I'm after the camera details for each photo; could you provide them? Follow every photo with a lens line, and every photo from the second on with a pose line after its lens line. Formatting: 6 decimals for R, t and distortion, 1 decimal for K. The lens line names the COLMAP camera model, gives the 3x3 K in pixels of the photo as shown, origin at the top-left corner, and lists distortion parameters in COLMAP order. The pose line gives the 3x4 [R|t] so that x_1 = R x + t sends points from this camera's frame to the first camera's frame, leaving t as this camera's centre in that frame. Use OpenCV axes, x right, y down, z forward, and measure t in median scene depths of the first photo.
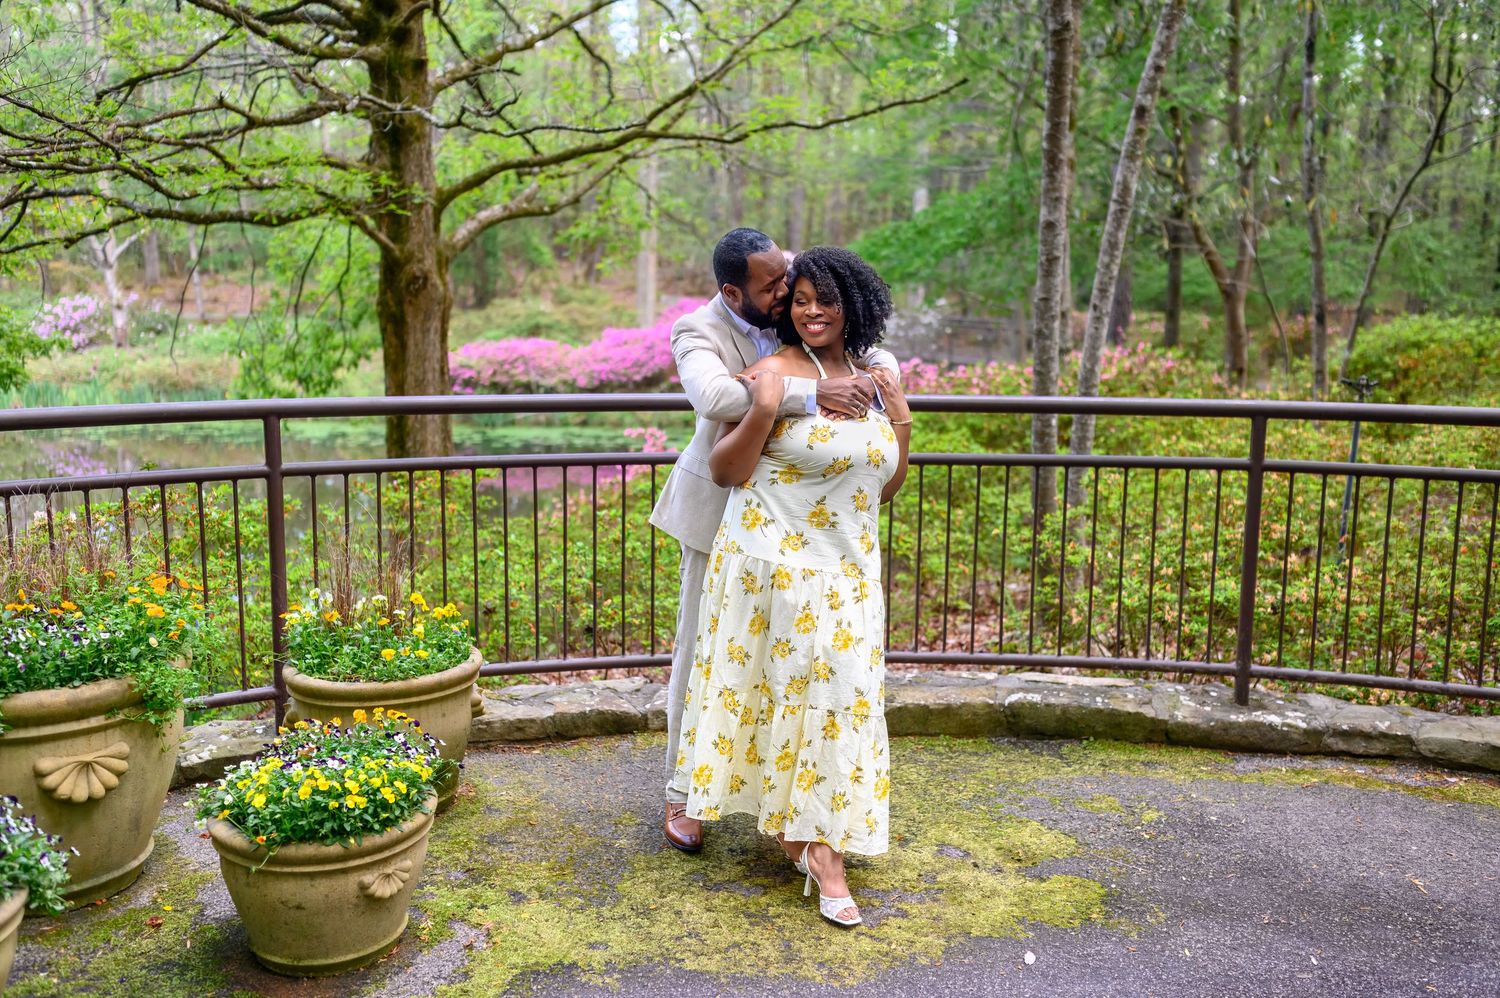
lens RADIAL K [[1450.3, 0, 750.0], [0, 1450.3, 499.0], [0, 0, 1]] dist [0.084545, -0.006516]
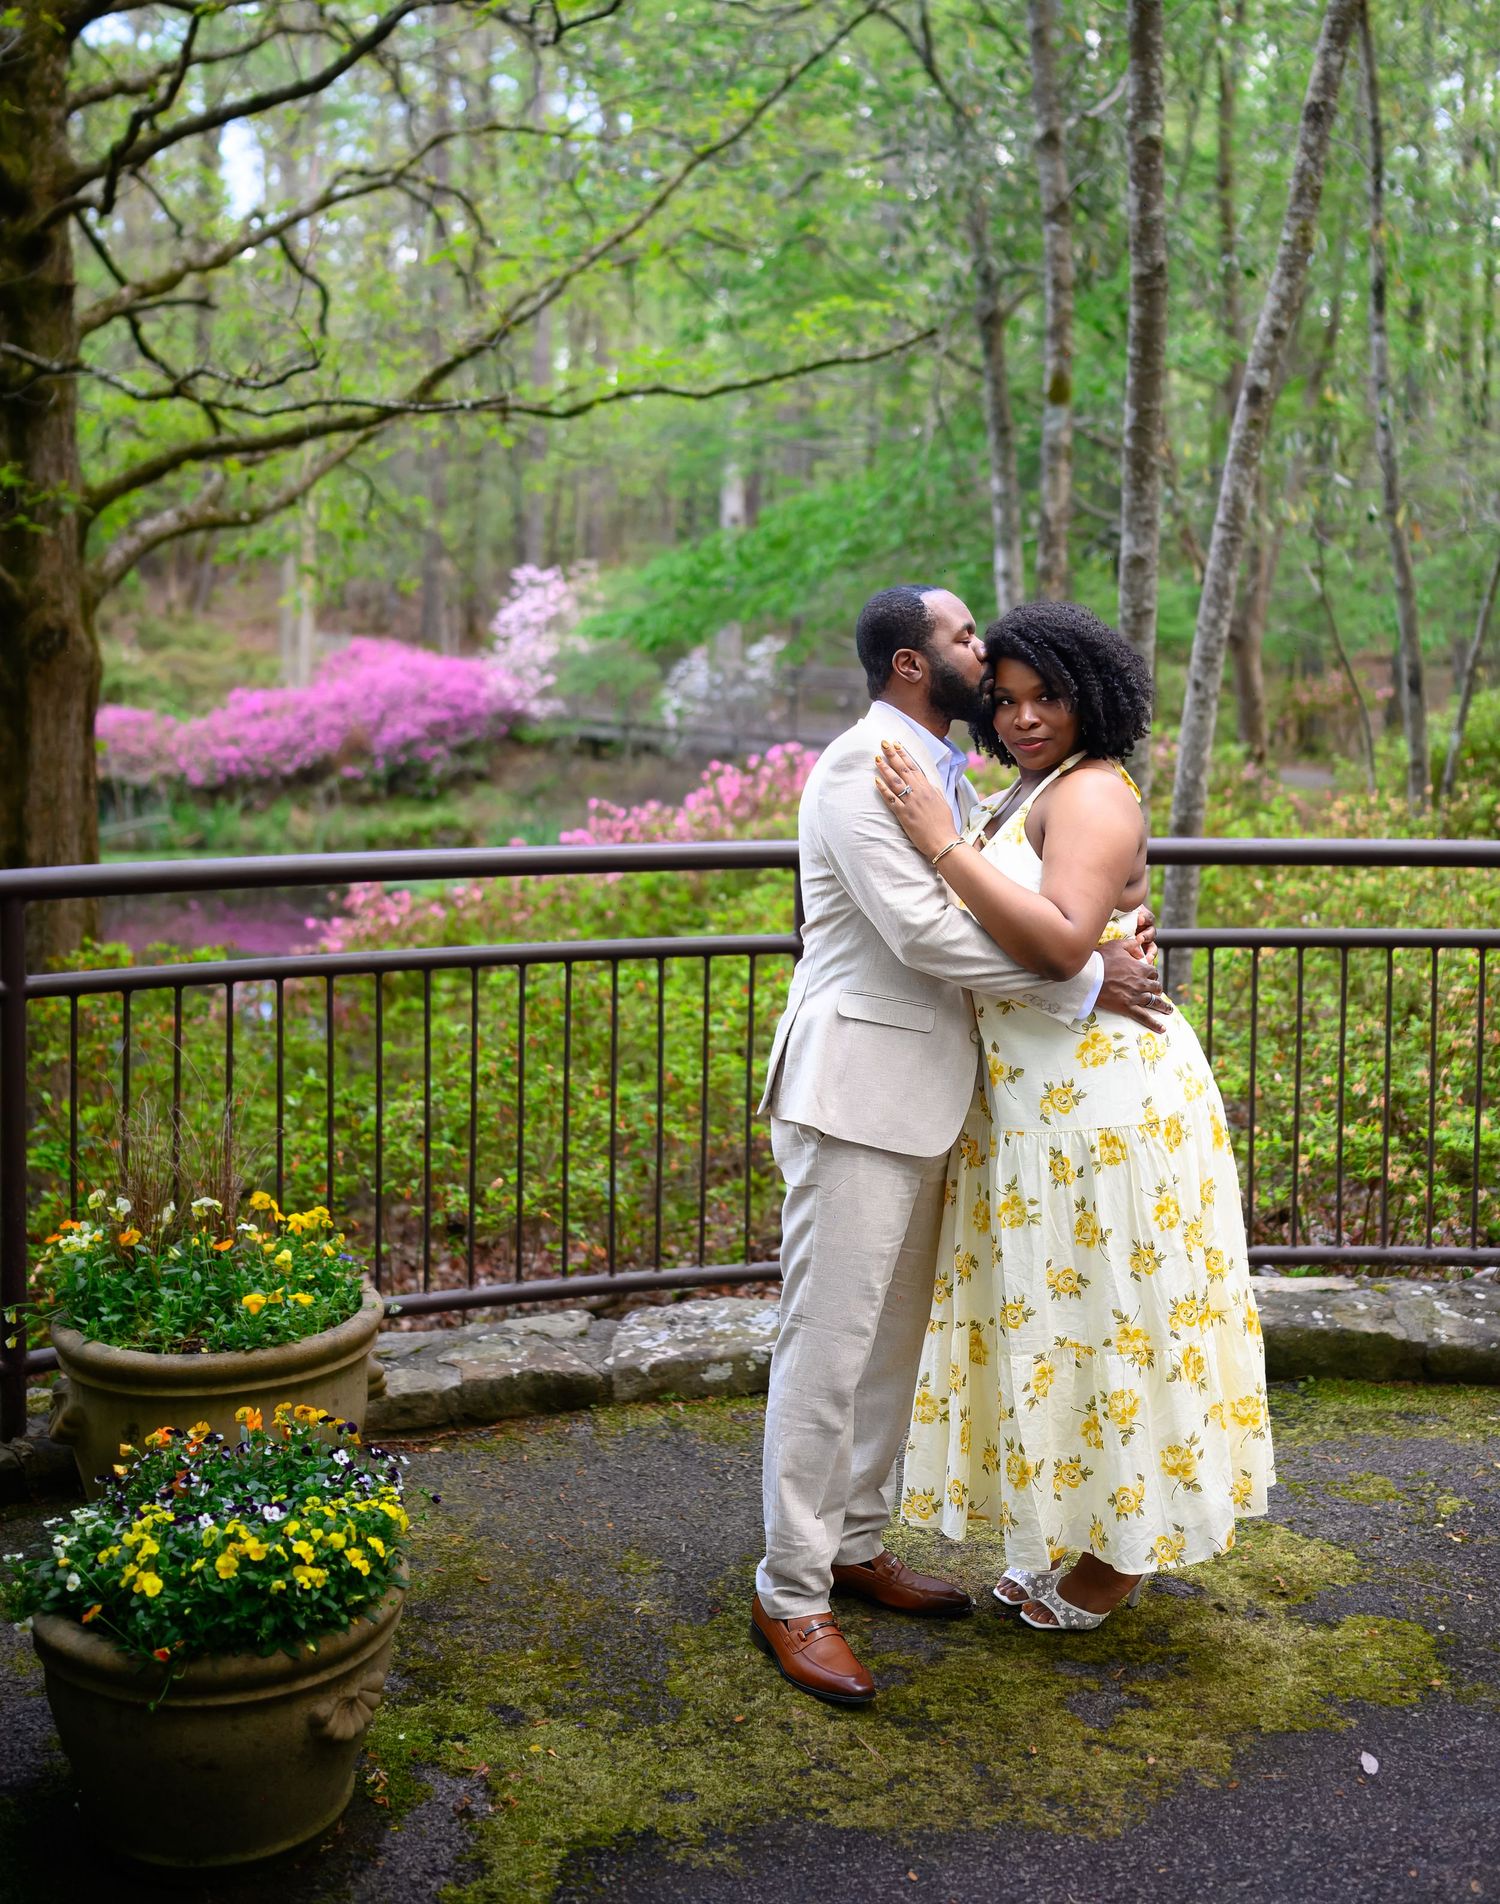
lens RADIAL K [[2331.5, 0, 764.5], [0, 2331.5, 721.8], [0, 0, 1]] dist [-0.013197, 0.044042]
pose [[0.989399, -0.007537, 0.145027, -0.160770], [0.021768, 0.995066, -0.096795, -0.029464], [-0.143582, 0.098926, 0.984682, 0.013384]]
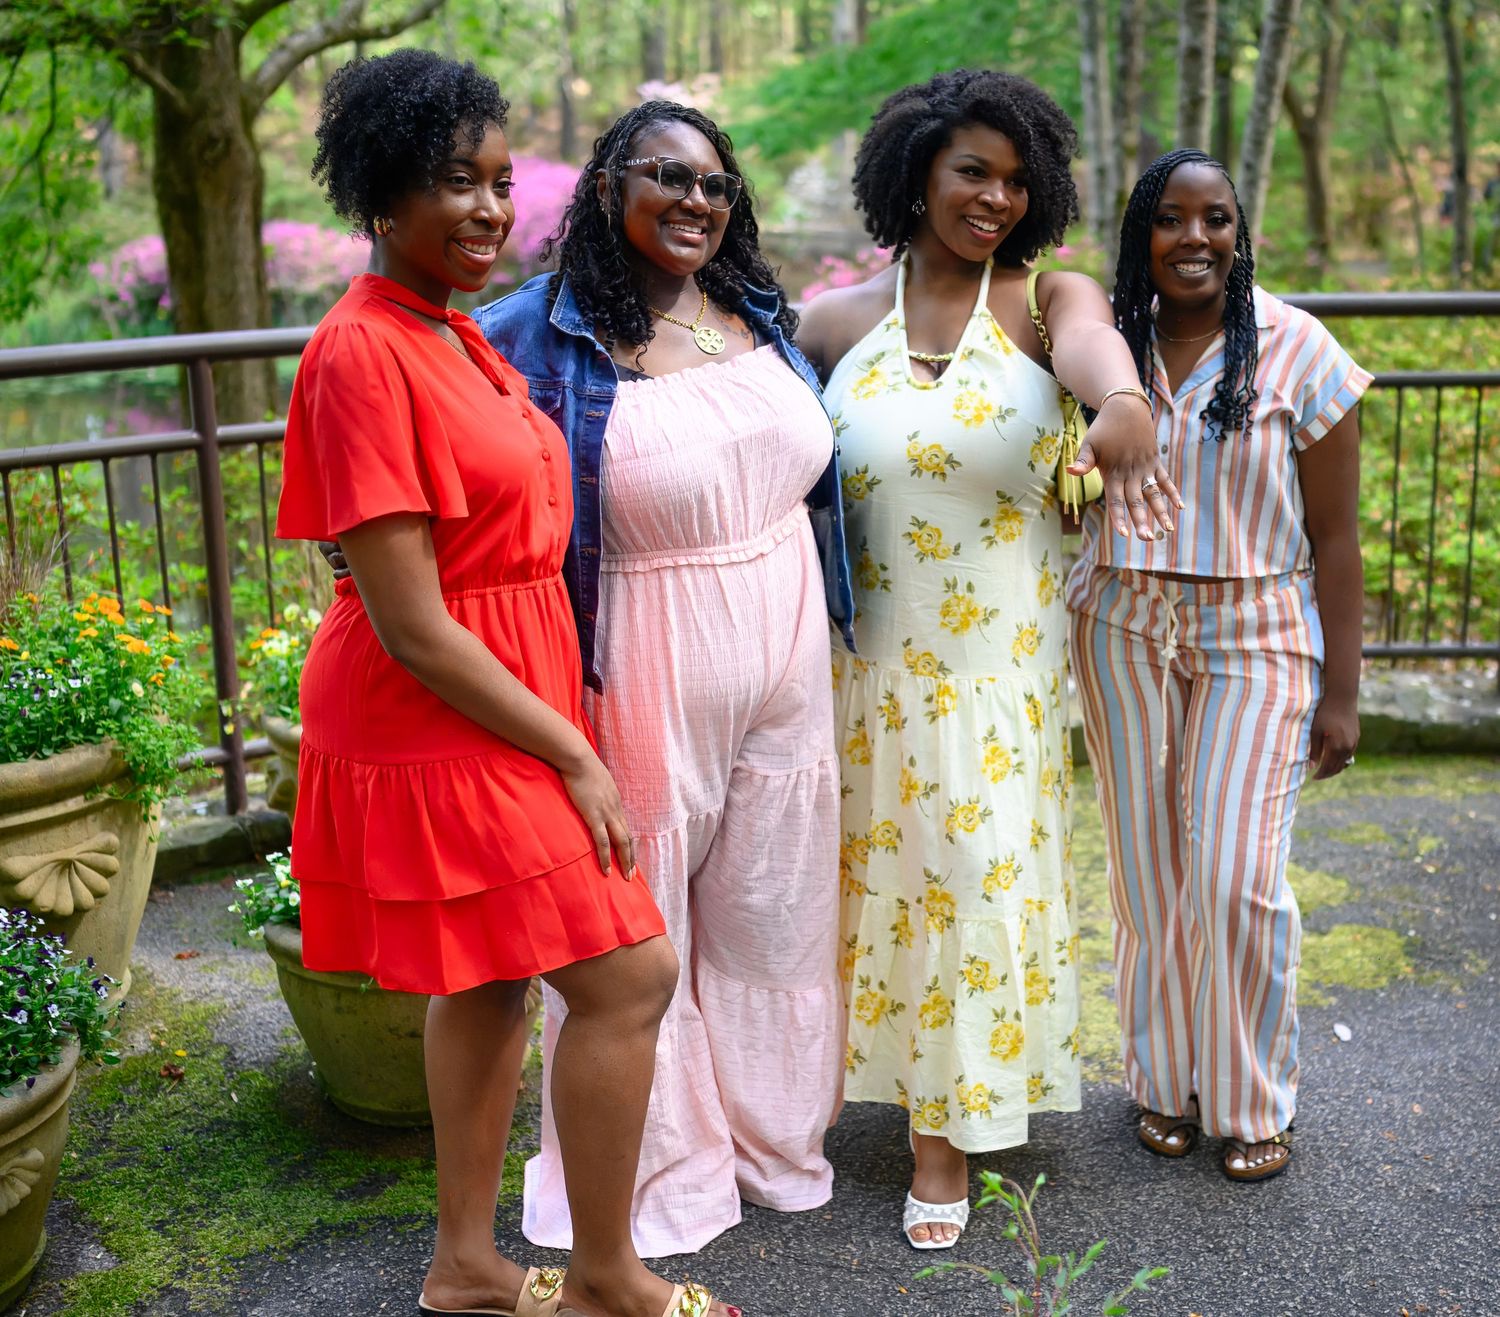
lens RADIAL K [[2109.0, 0, 897.4], [0, 2109.0, 658.2], [0, 0, 1]] dist [-0.021401, 0.043467]
pose [[0.988007, -0.054576, 0.144444, -0.153210], [0.039783, 0.993844, 0.103396, -0.006217], [-0.149198, -0.096409, 0.984096, -0.038071]]
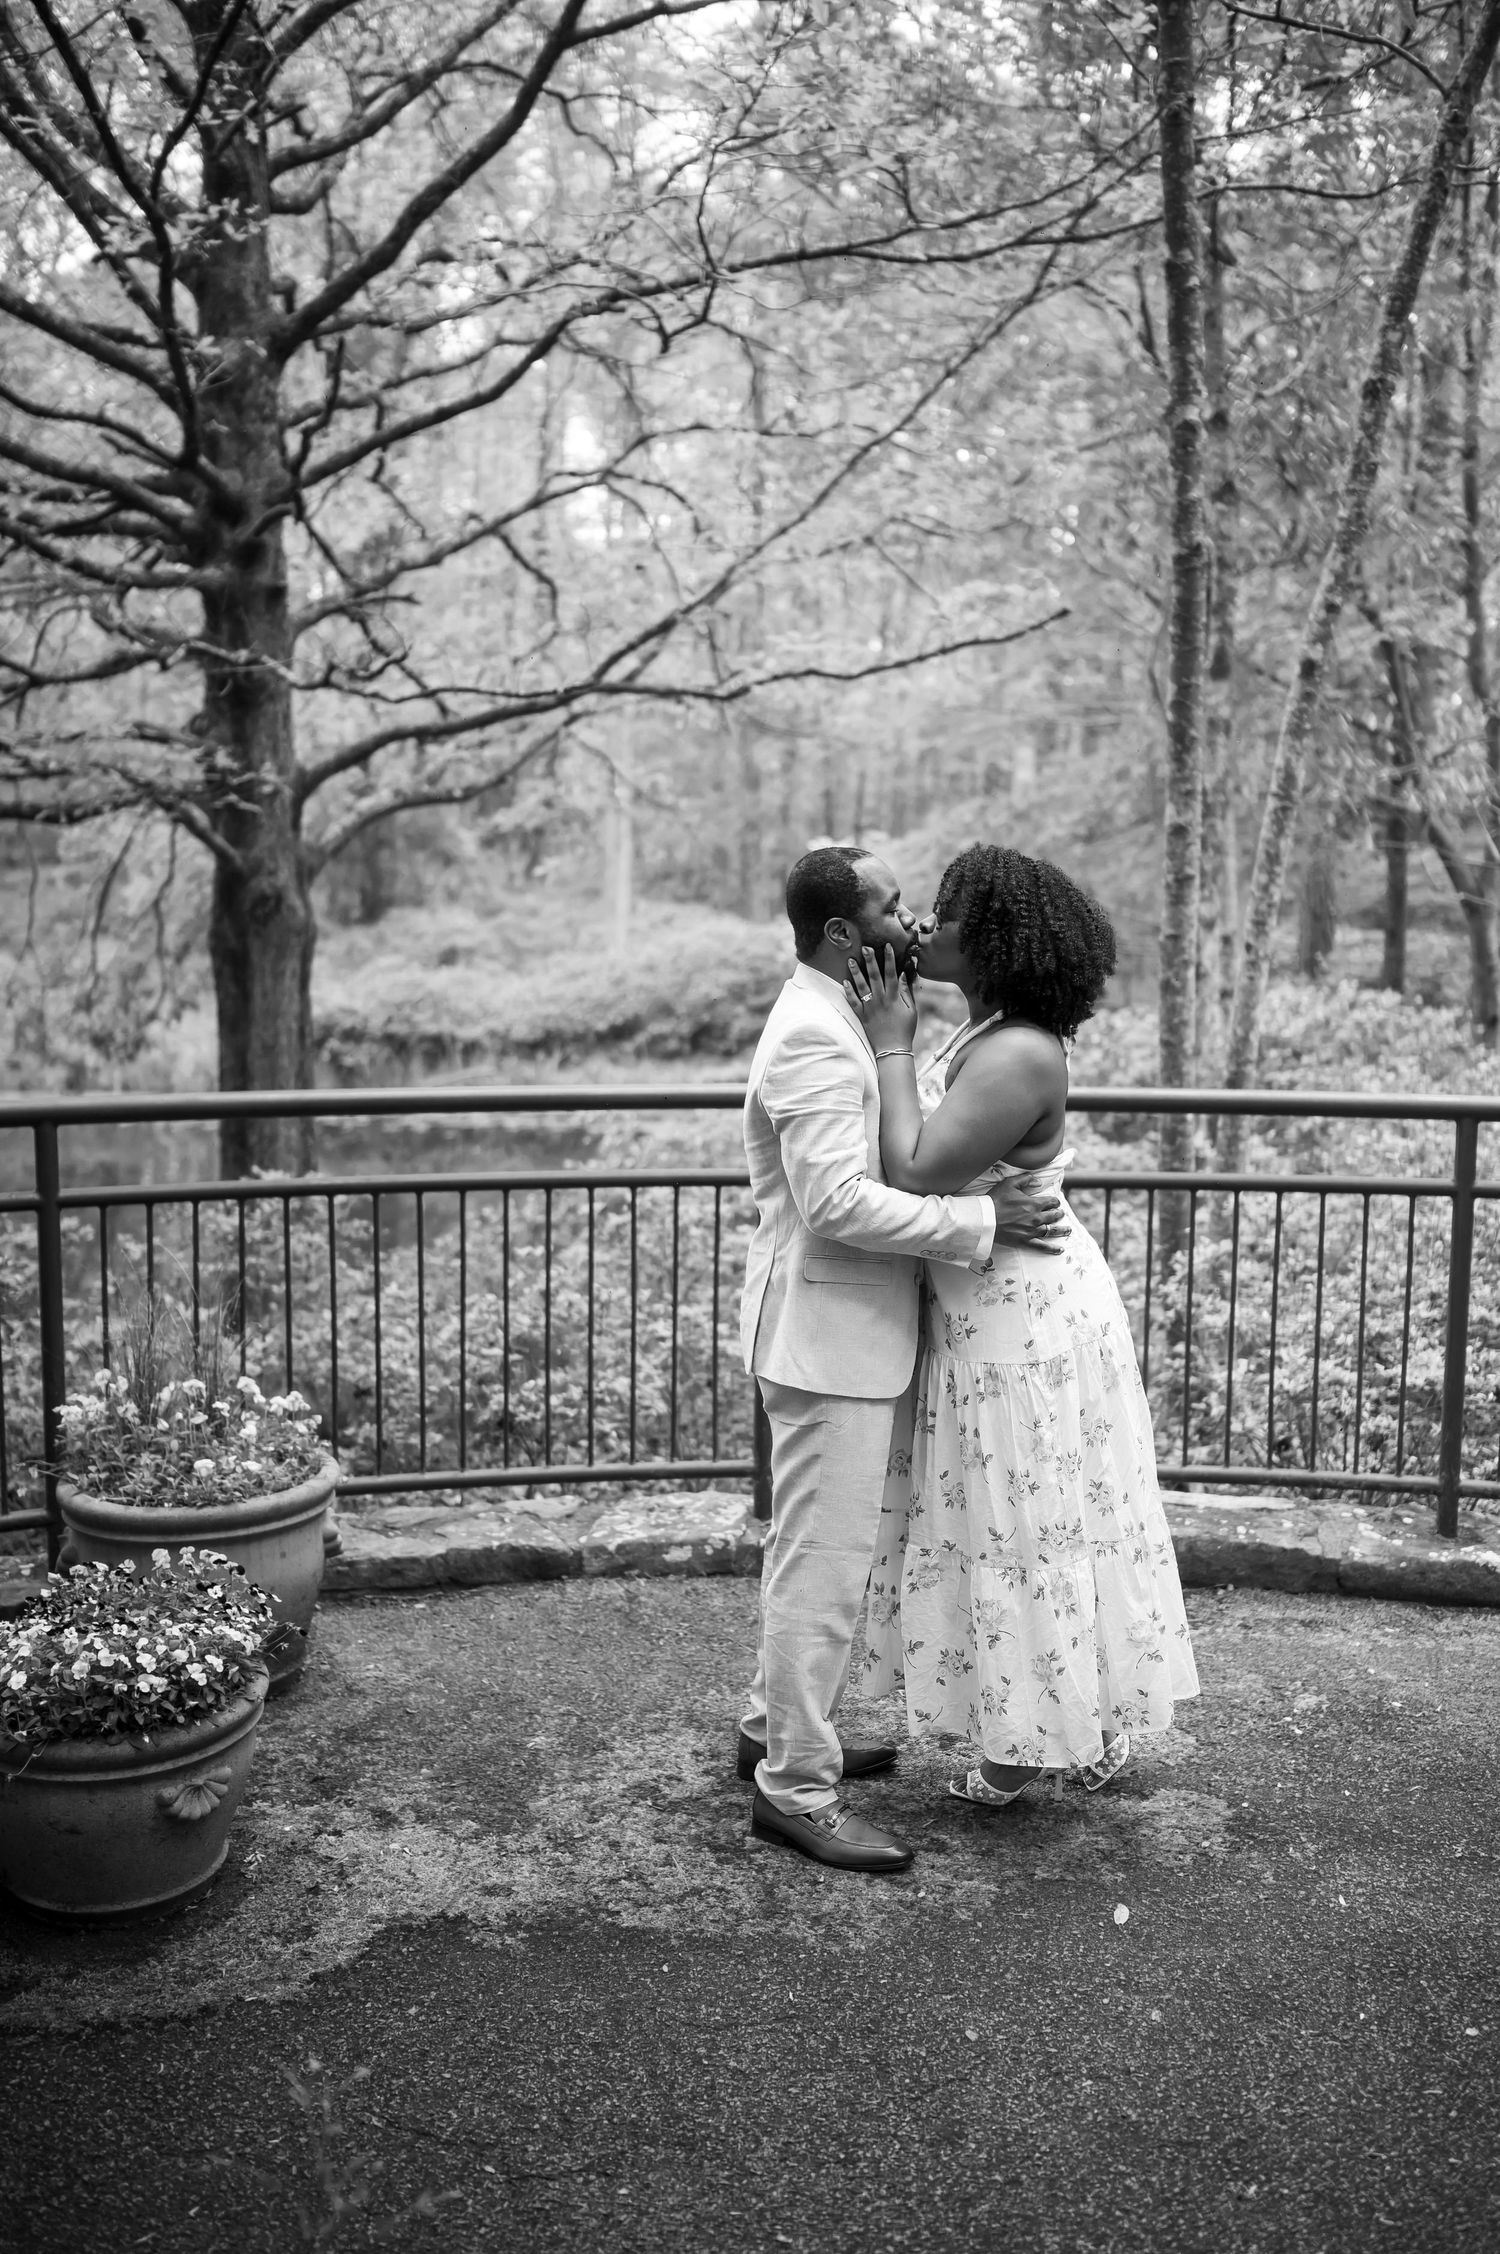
lens RADIAL K [[2192.1, 0, 740.0], [0, 2192.1, 1128.3], [0, 0, 1]] dist [-0.017058, 0.043800]
pose [[0.999863, -0.000538, -0.016530, 0.023179], [-0.000024, 0.999422, -0.033991, -0.018072], [0.016538, 0.033987, 0.999285, -0.042634]]
